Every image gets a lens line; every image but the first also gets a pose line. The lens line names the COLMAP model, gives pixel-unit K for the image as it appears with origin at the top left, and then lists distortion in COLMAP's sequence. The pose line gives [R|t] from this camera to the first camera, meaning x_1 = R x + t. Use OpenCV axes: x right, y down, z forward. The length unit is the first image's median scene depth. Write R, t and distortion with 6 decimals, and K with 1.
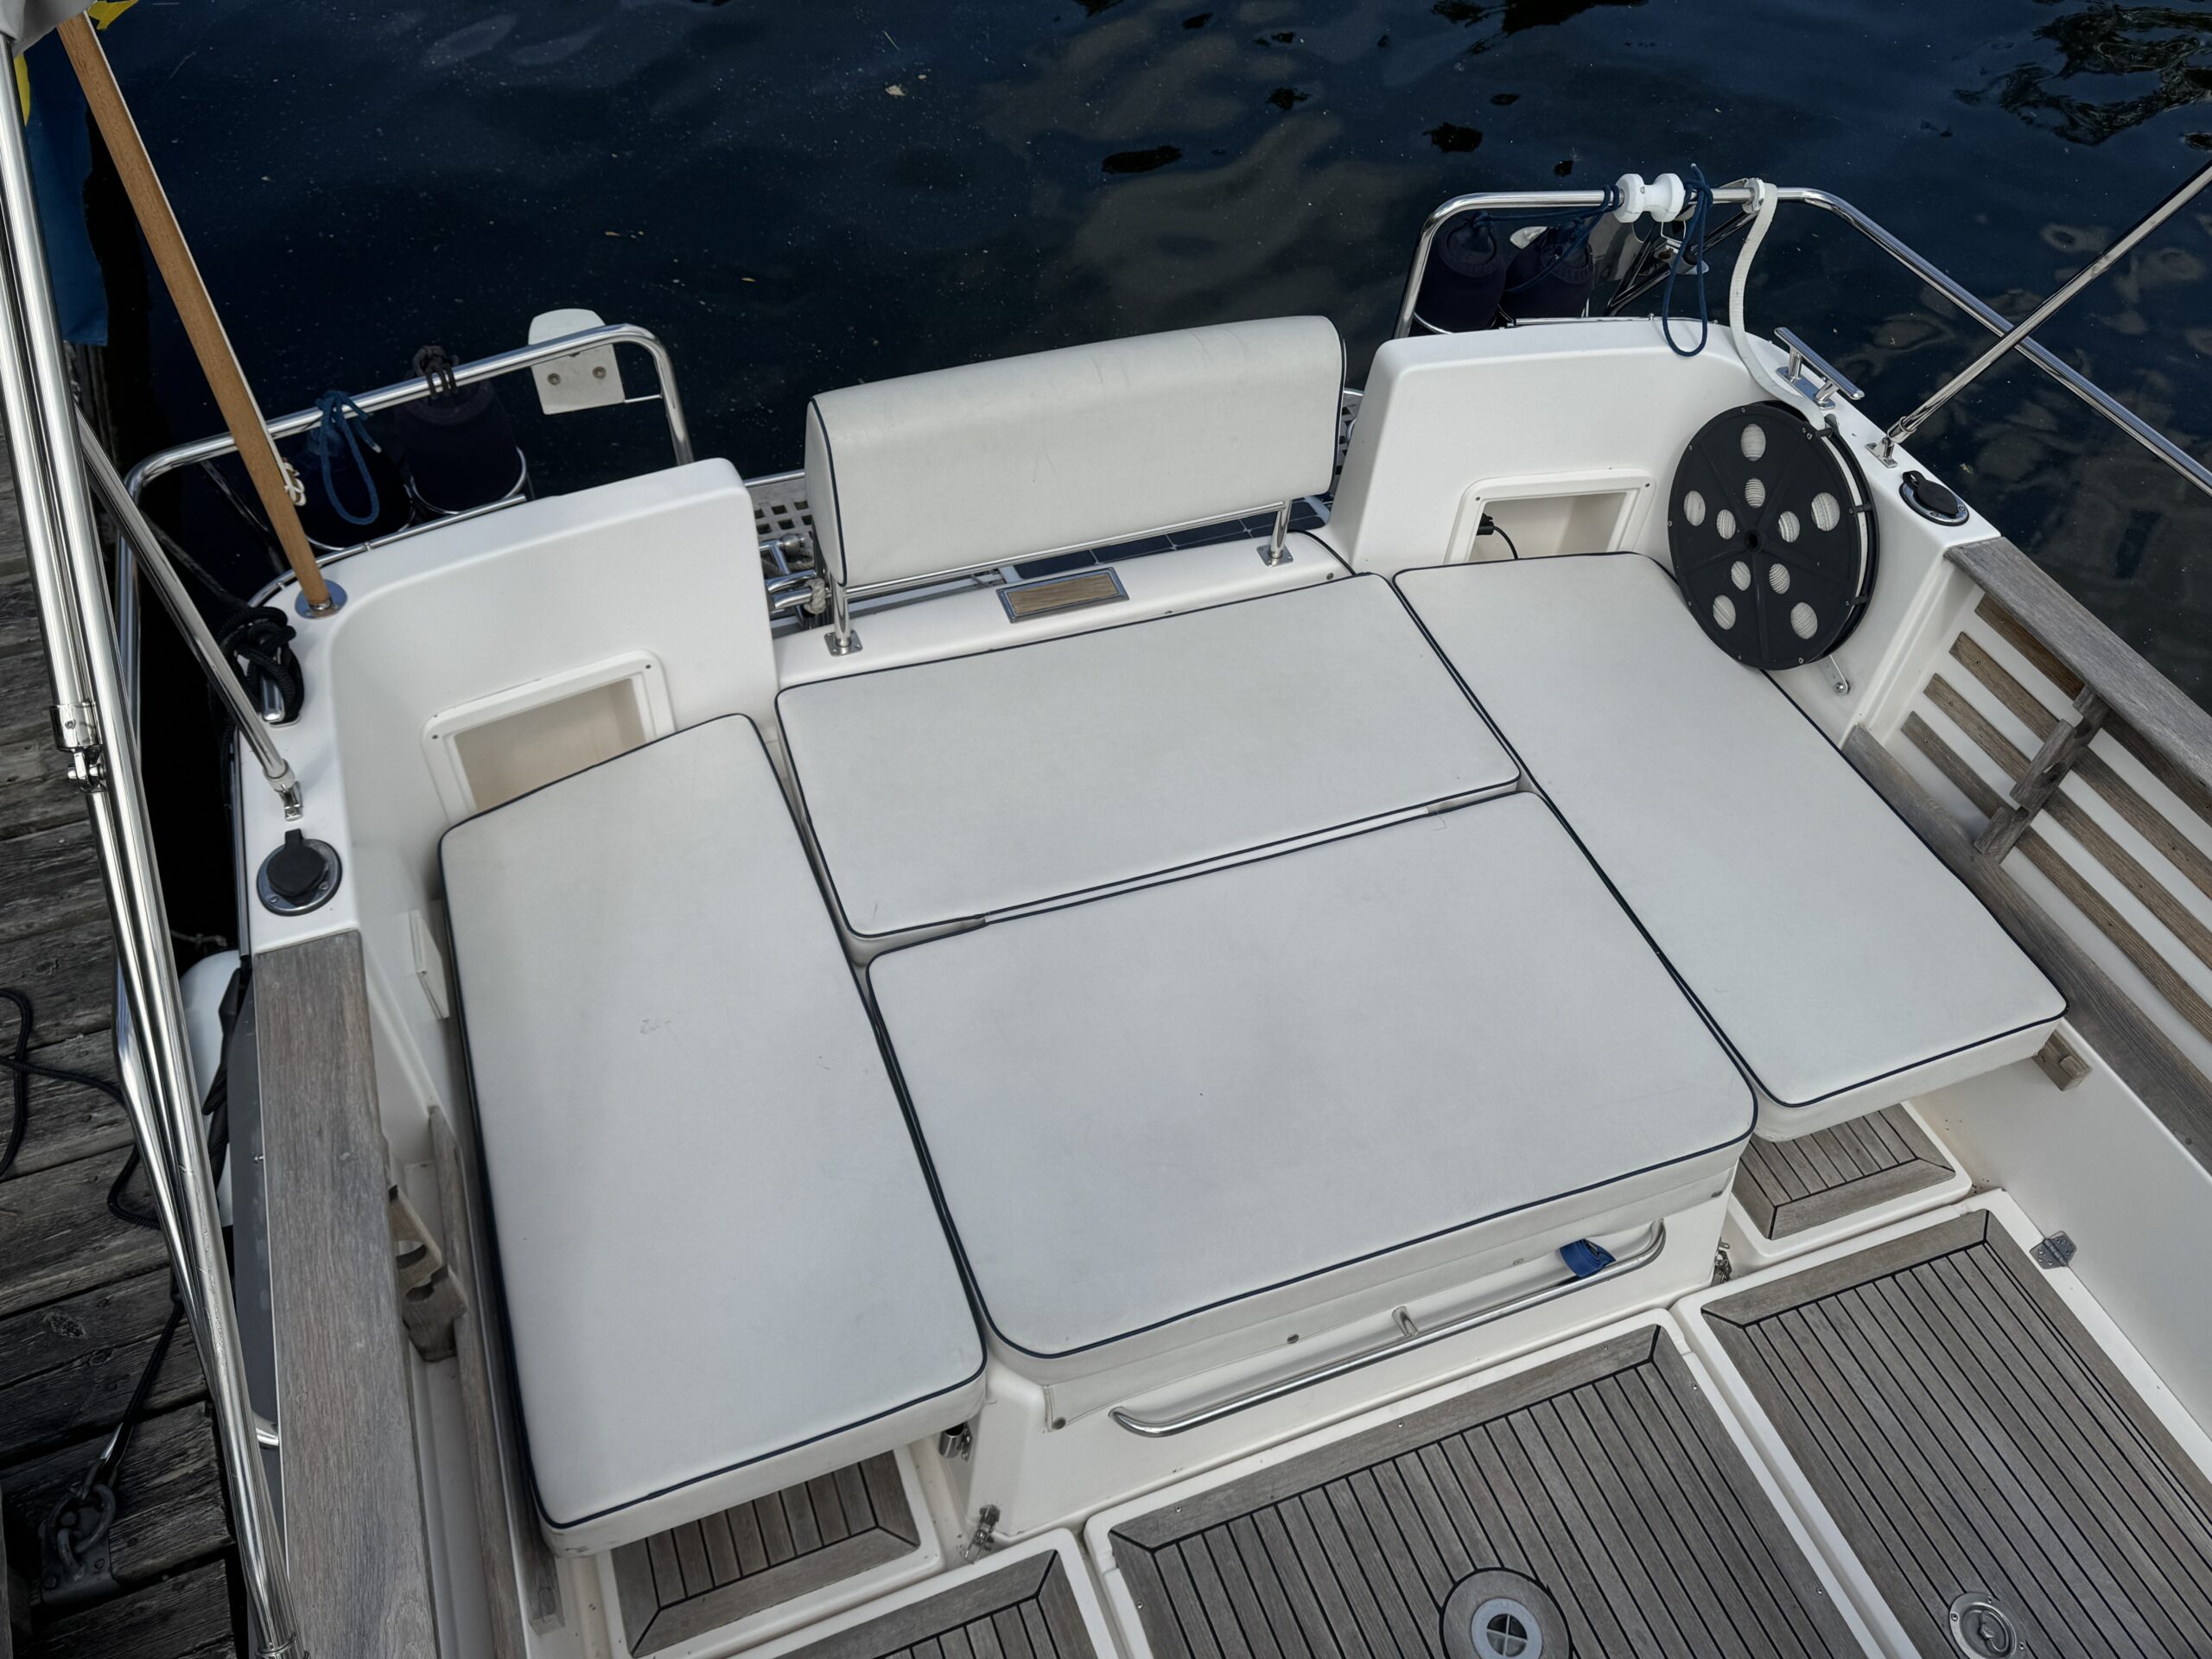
lens RADIAL K [[1714.8, 0, 1106.0], [0, 1714.8, 829.5], [0, 0, 1]] dist [-0.003495, -0.003461]
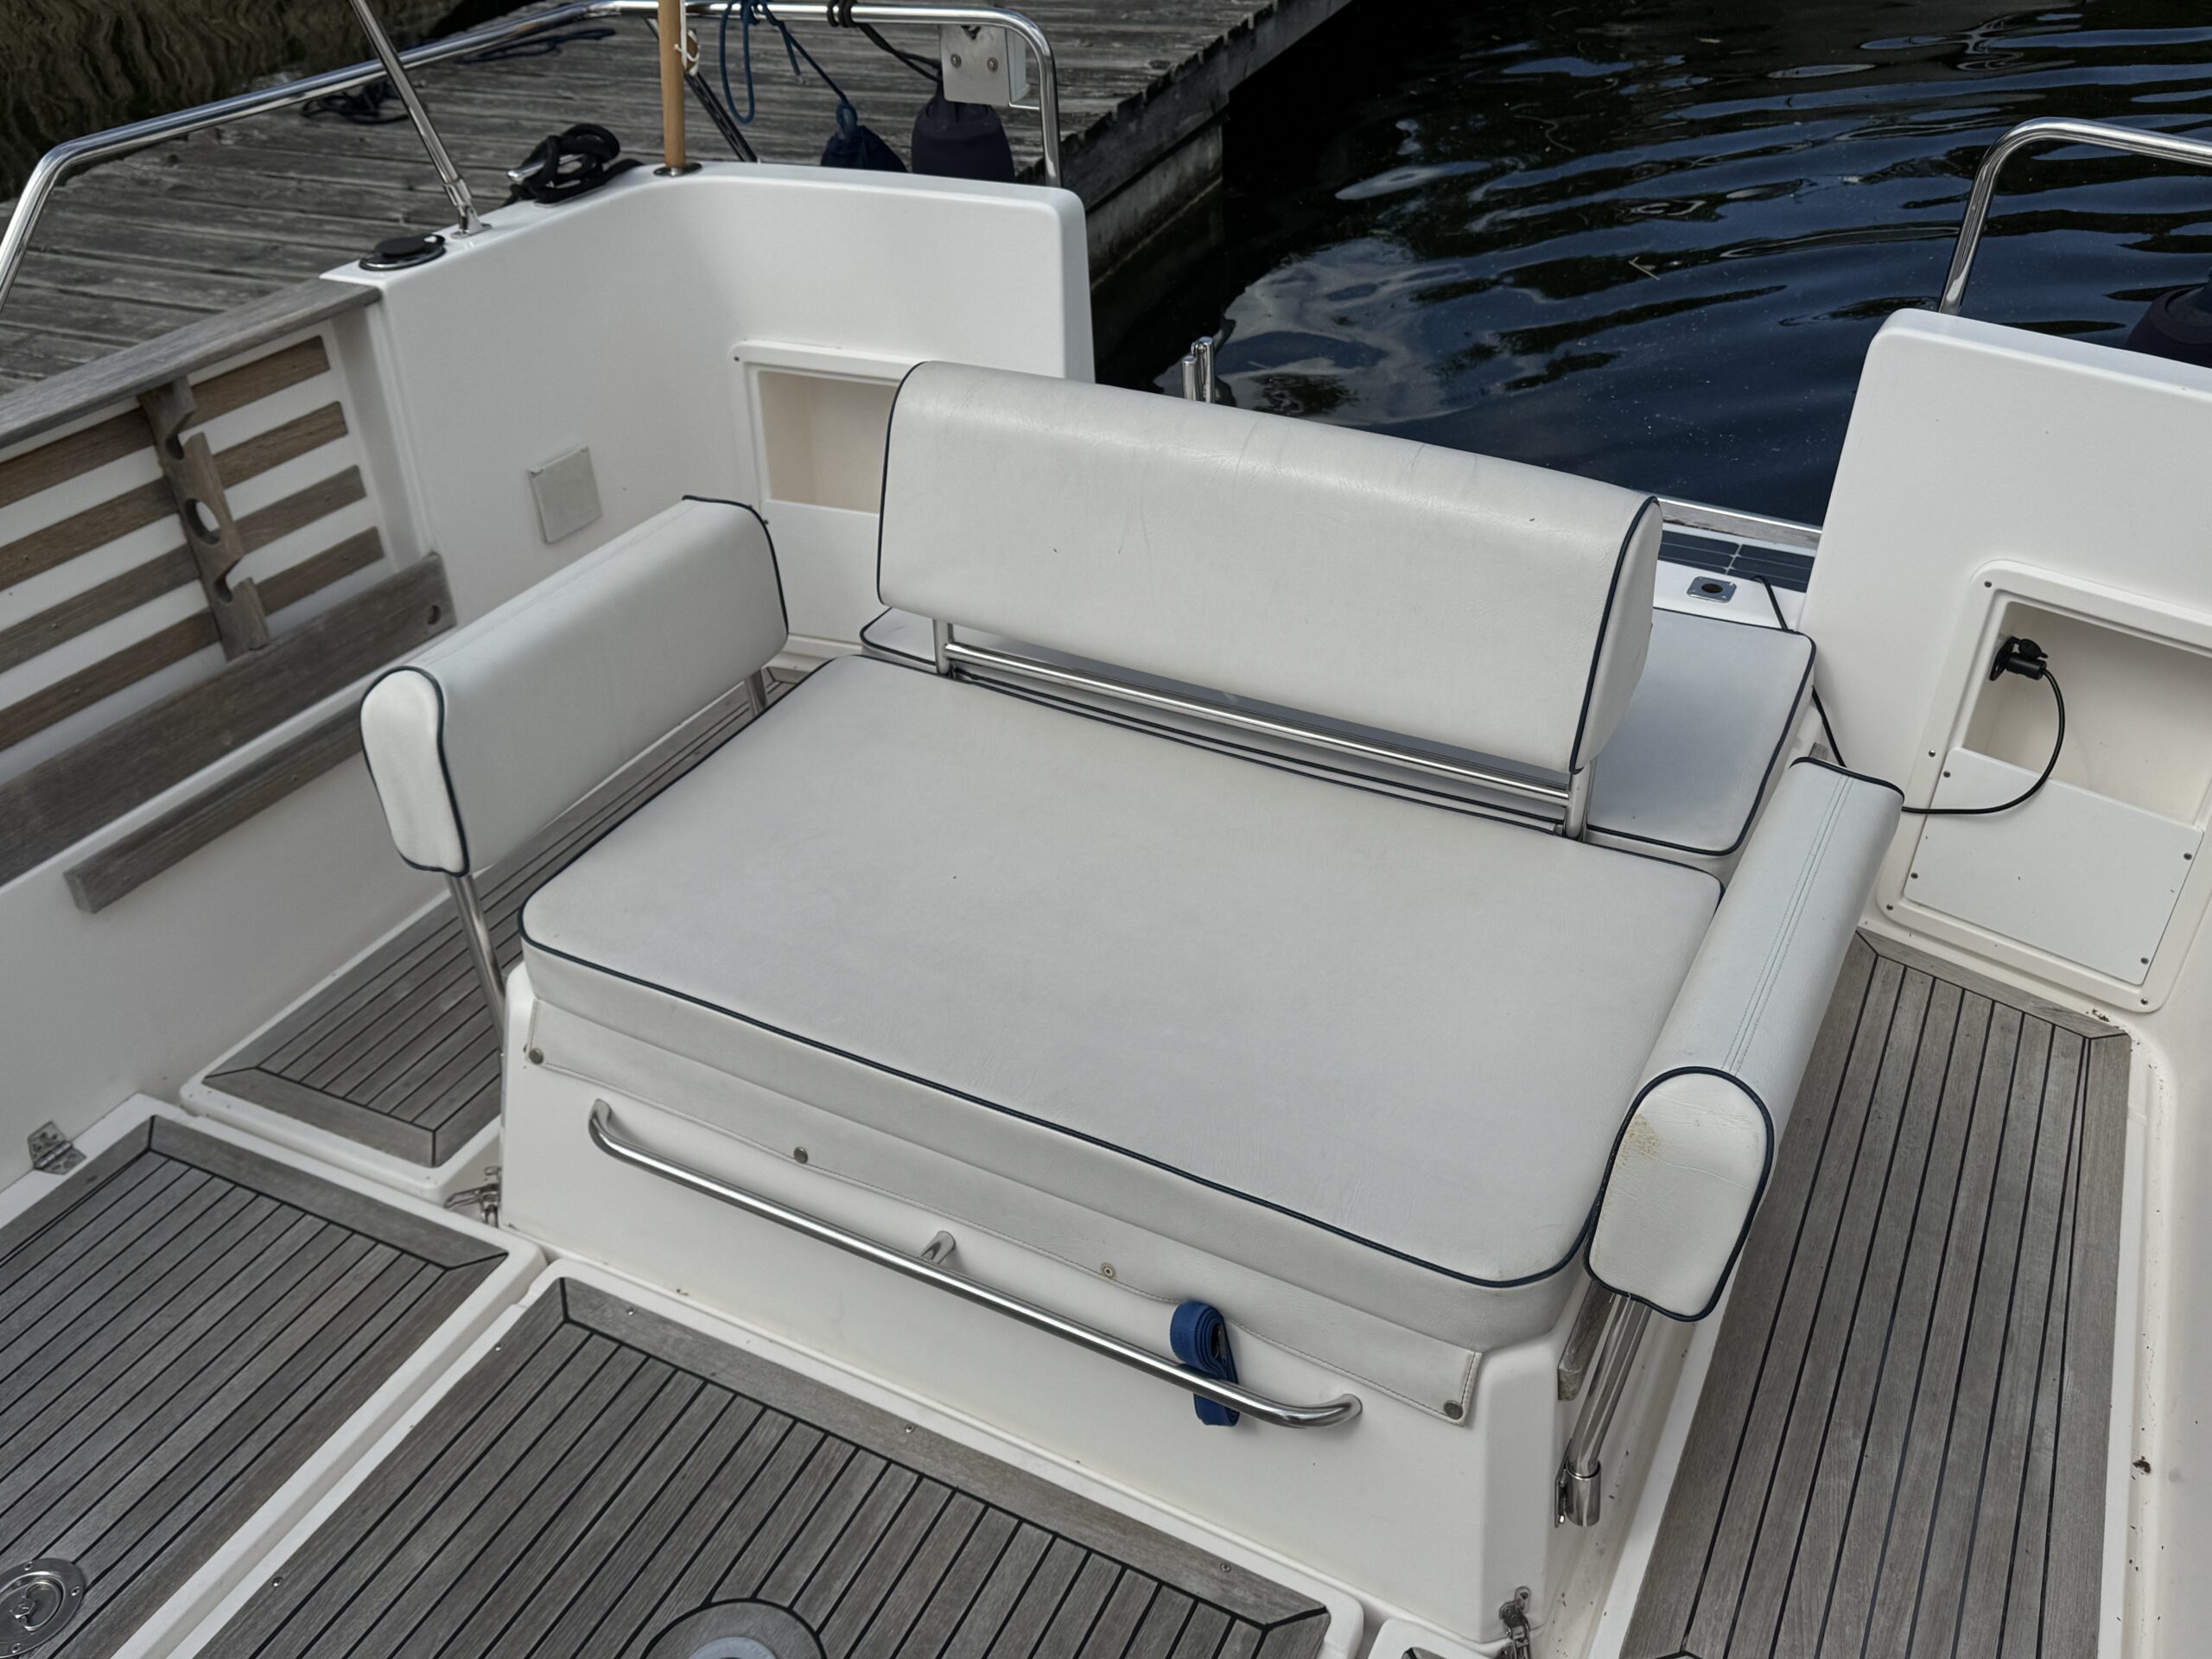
lens RADIAL K [[1938.5, 0, 1098.5], [0, 1938.5, 791.5], [0, 0, 1]] dist [0.075361, -0.165033]
pose [[0.663638, 0.353429, -0.659297, 0.683471], [-0.533734, 0.841239, -0.086285, 0.165072], [0.524131, 0.409151, 0.746915, 0.362074]]
